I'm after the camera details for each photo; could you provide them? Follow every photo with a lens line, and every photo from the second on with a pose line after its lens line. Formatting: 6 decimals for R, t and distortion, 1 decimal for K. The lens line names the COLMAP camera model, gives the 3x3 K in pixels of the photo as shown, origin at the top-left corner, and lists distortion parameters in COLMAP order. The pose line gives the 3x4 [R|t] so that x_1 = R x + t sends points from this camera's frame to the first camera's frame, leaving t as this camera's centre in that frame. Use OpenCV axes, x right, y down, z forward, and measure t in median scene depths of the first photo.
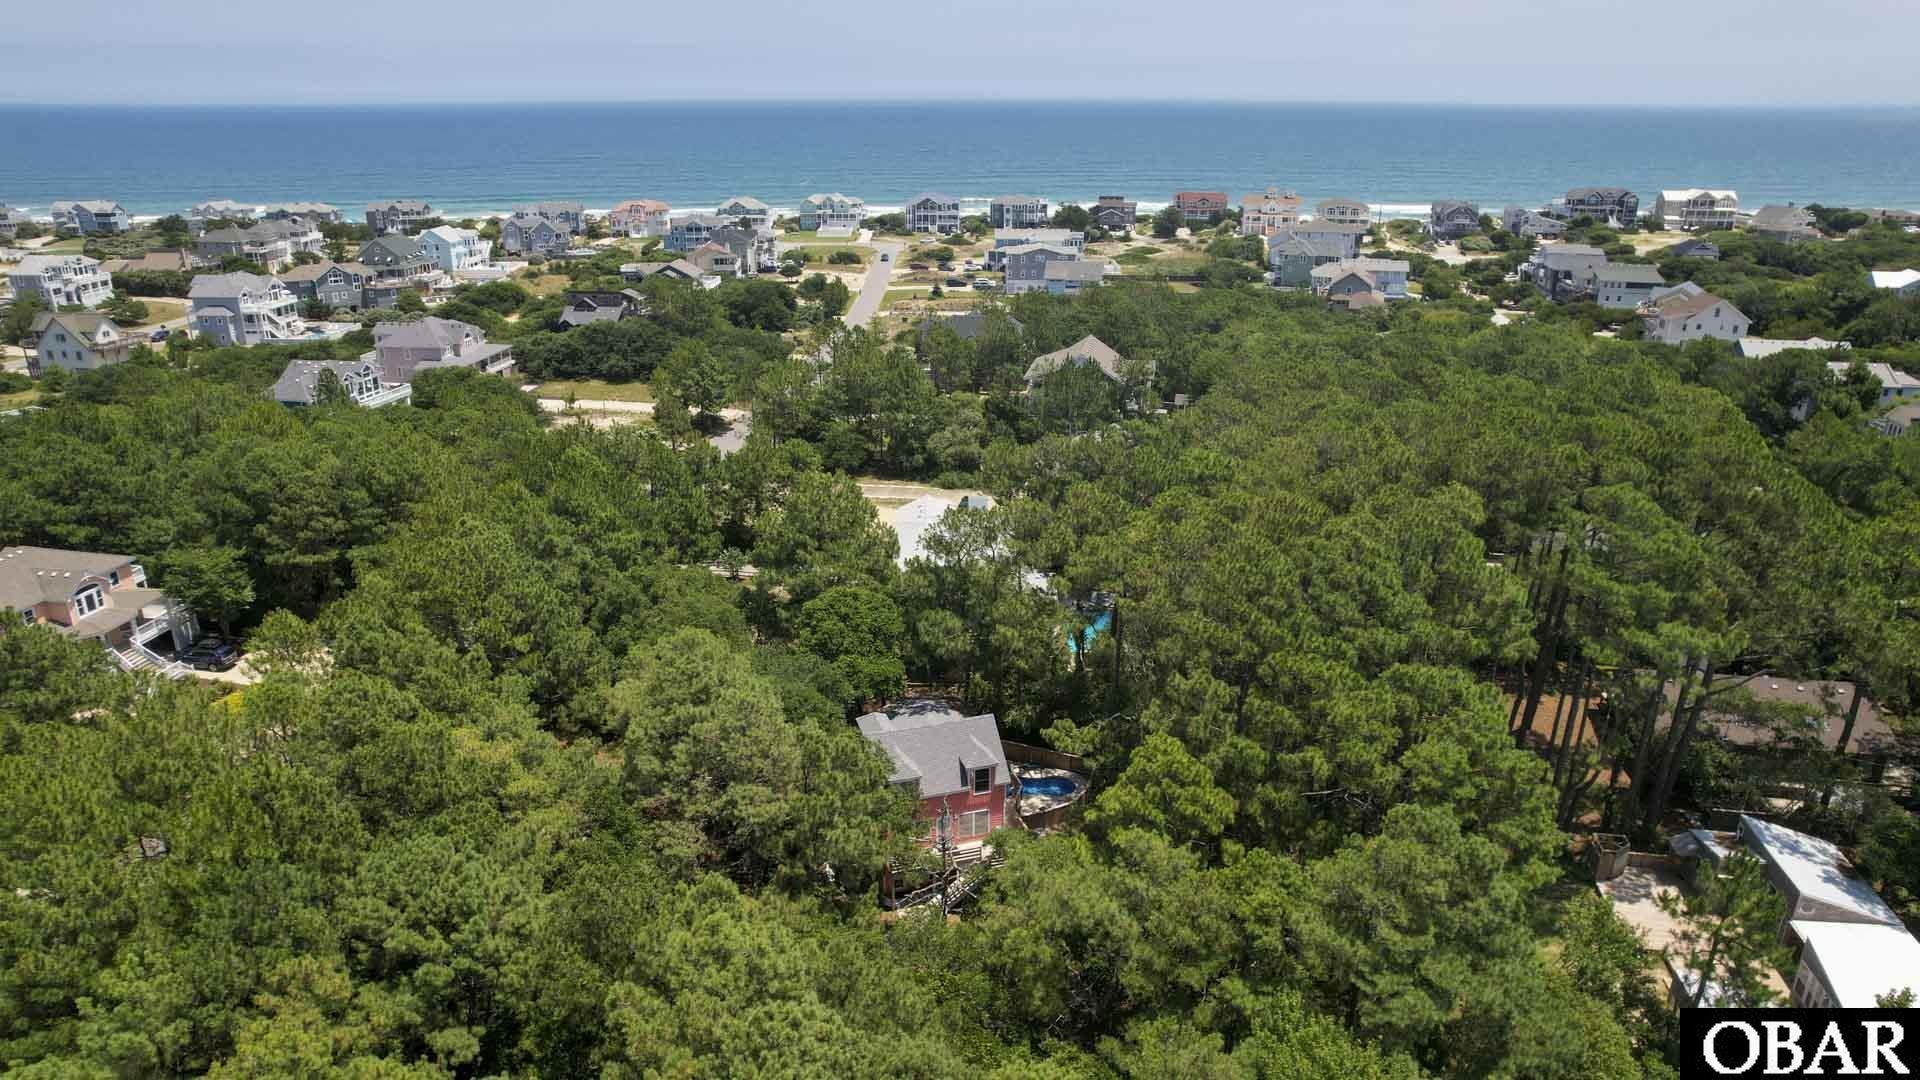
lens RADIAL K [[1238.0, 0, 958.2], [0, 1238.0, 538.8], [0, 0, 1]] dist [-0.083744, 0.082741]
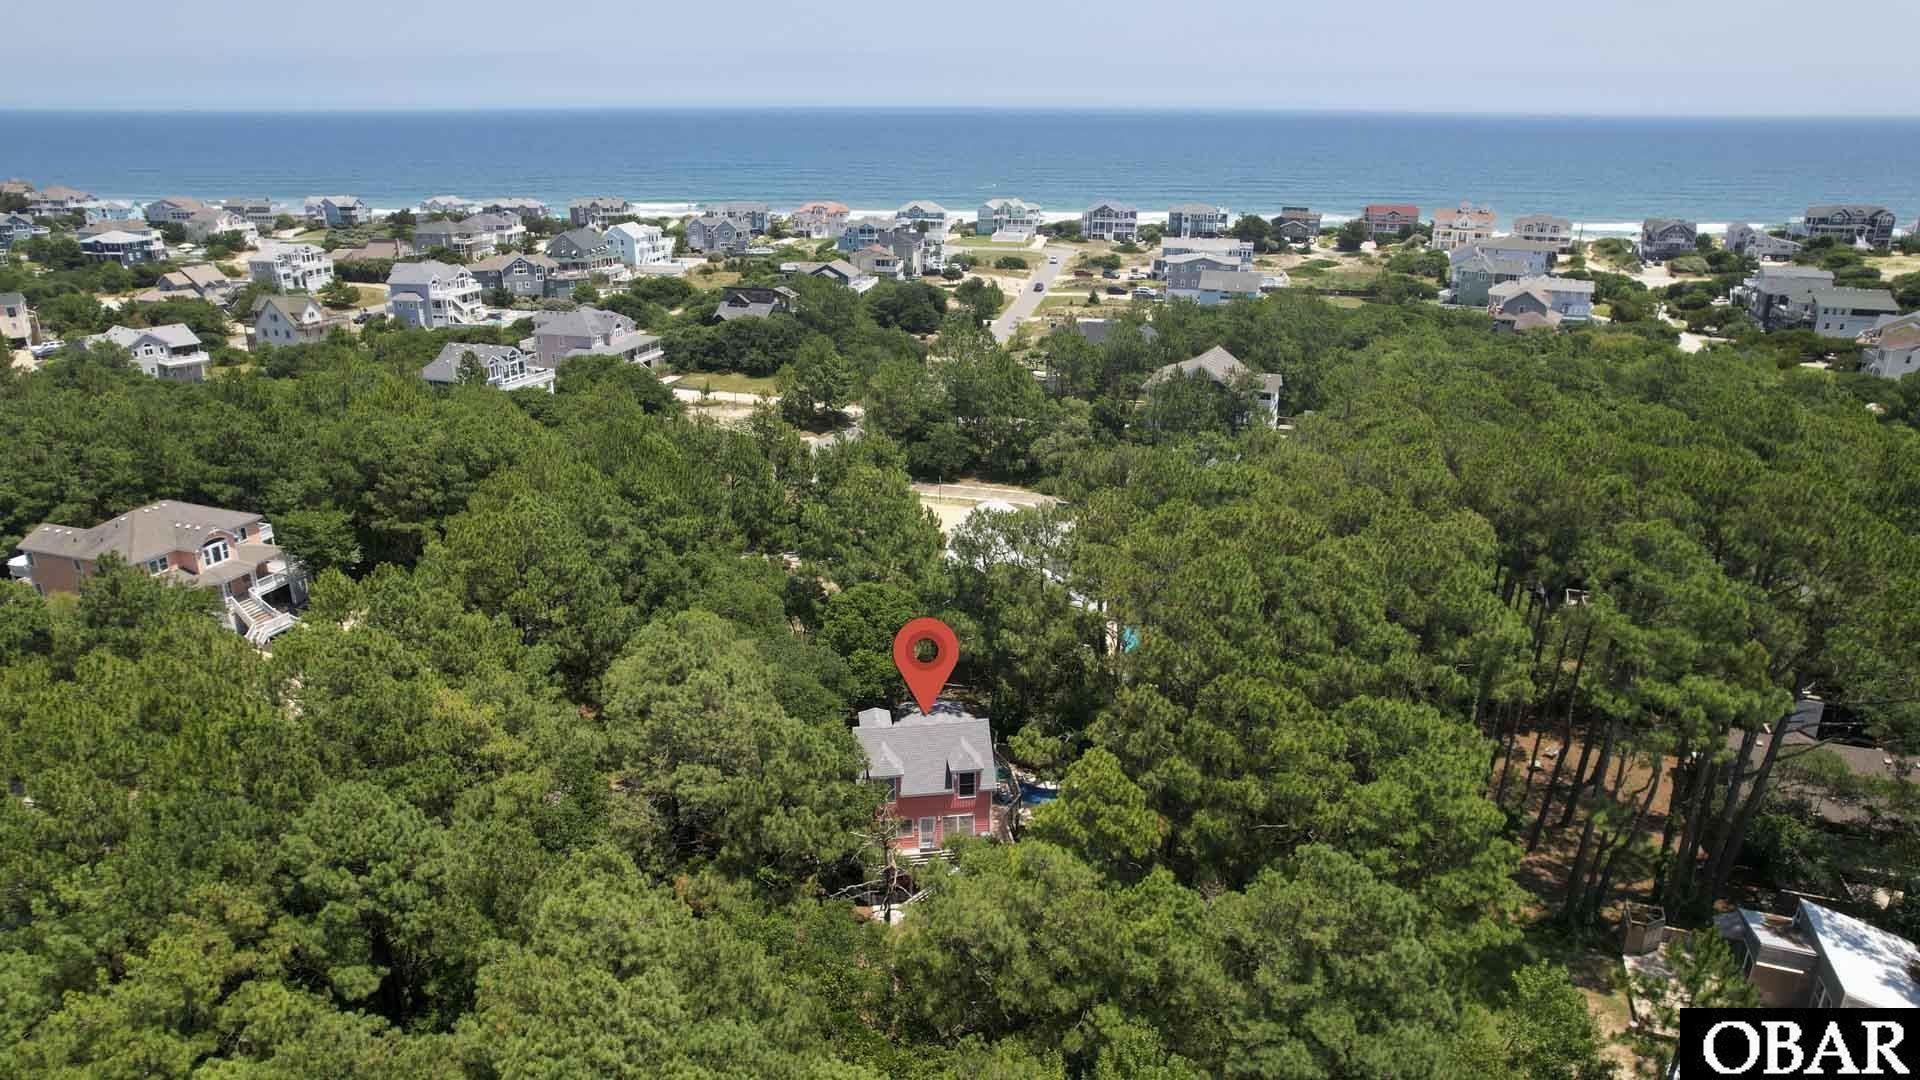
lens RADIAL K [[1238.0, 0, 958.2], [0, 1238.0, 538.8], [0, 0, 1]] dist [-0.083744, 0.082741]
pose [[0.986139, 0.057711, -0.155561, 0.057403], [-0.058648, 0.998278, -0.001431, 0.000320], [0.155210, 0.010535, 0.987825, 0.006924]]
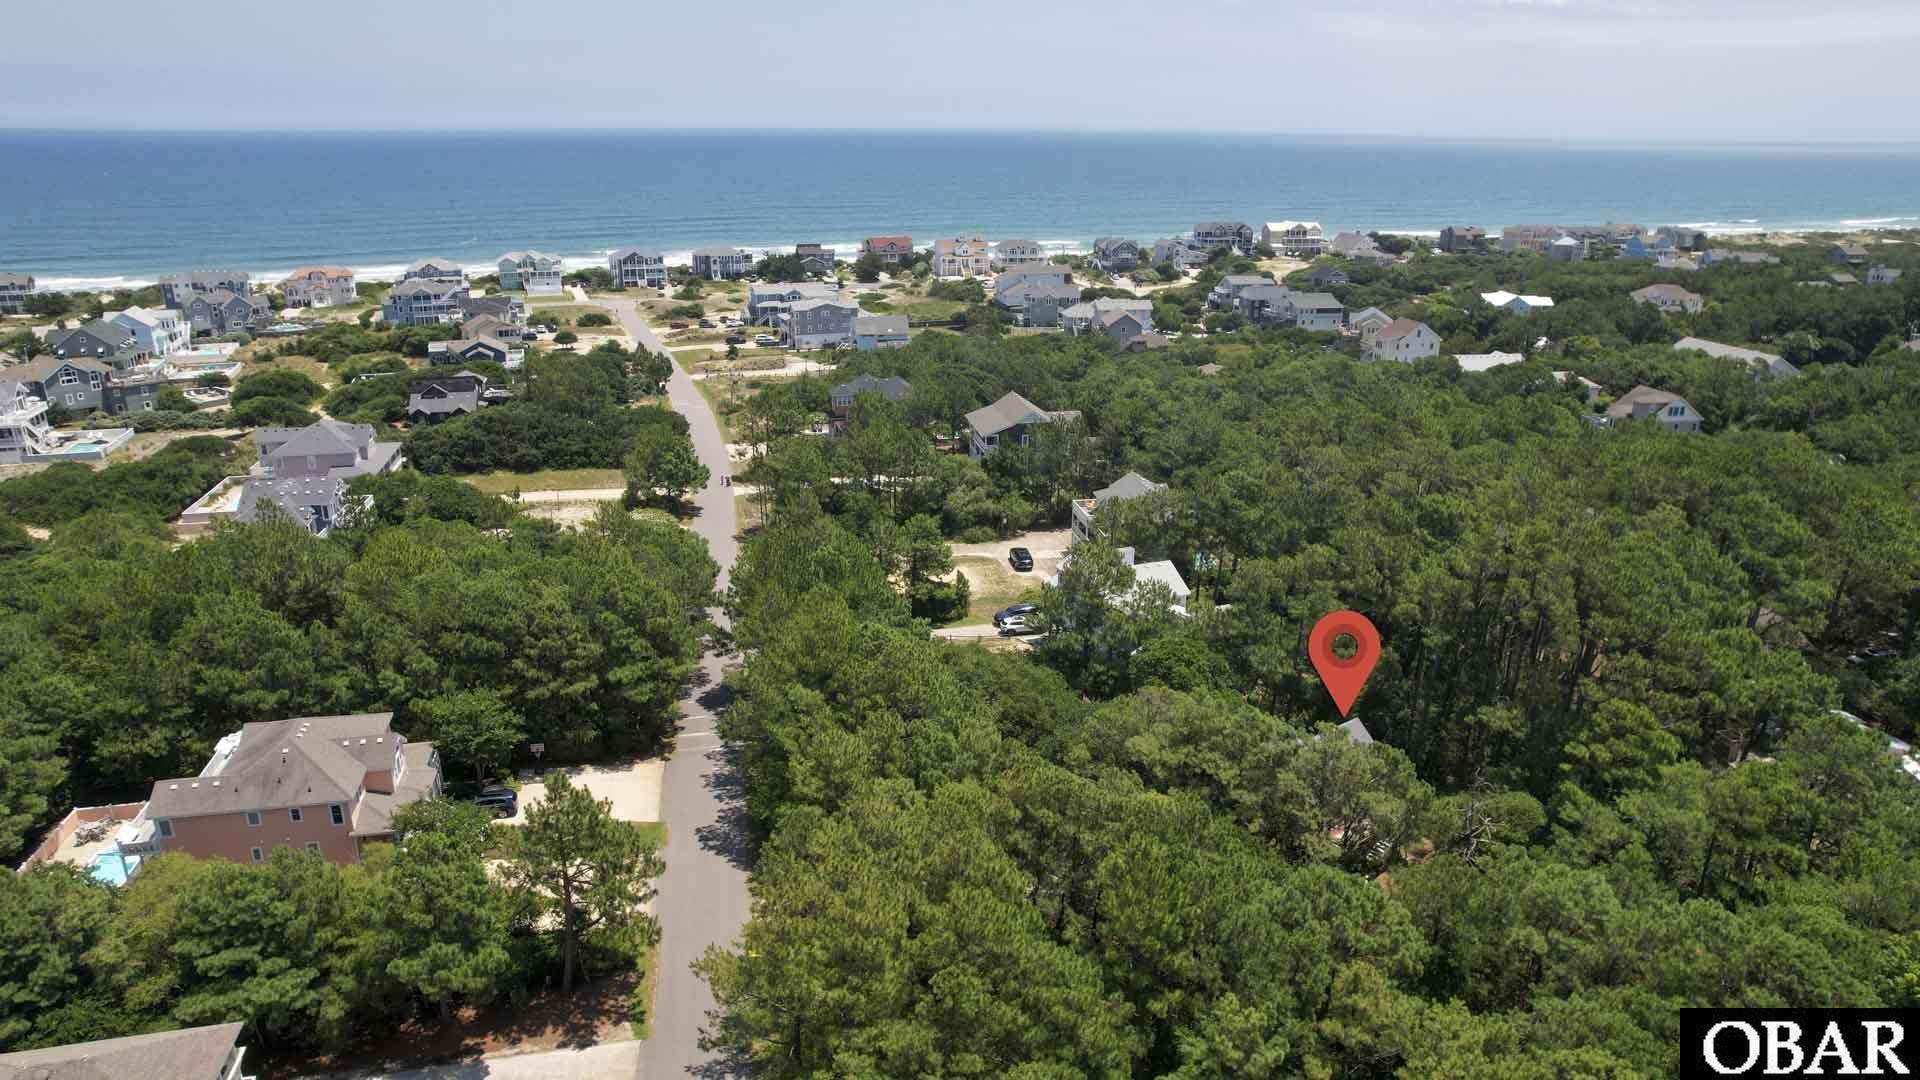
lens RADIAL K [[1238.0, 0, 958.2], [0, 1238.0, 538.8], [0, 0, 1]] dist [-0.083744, 0.082741]
pose [[0.933202, -0.110726, 0.341869, -0.293563], [0.117677, 0.993052, 0.000412, -0.034365], [-0.339540, 0.039846, 0.939747, -0.021540]]
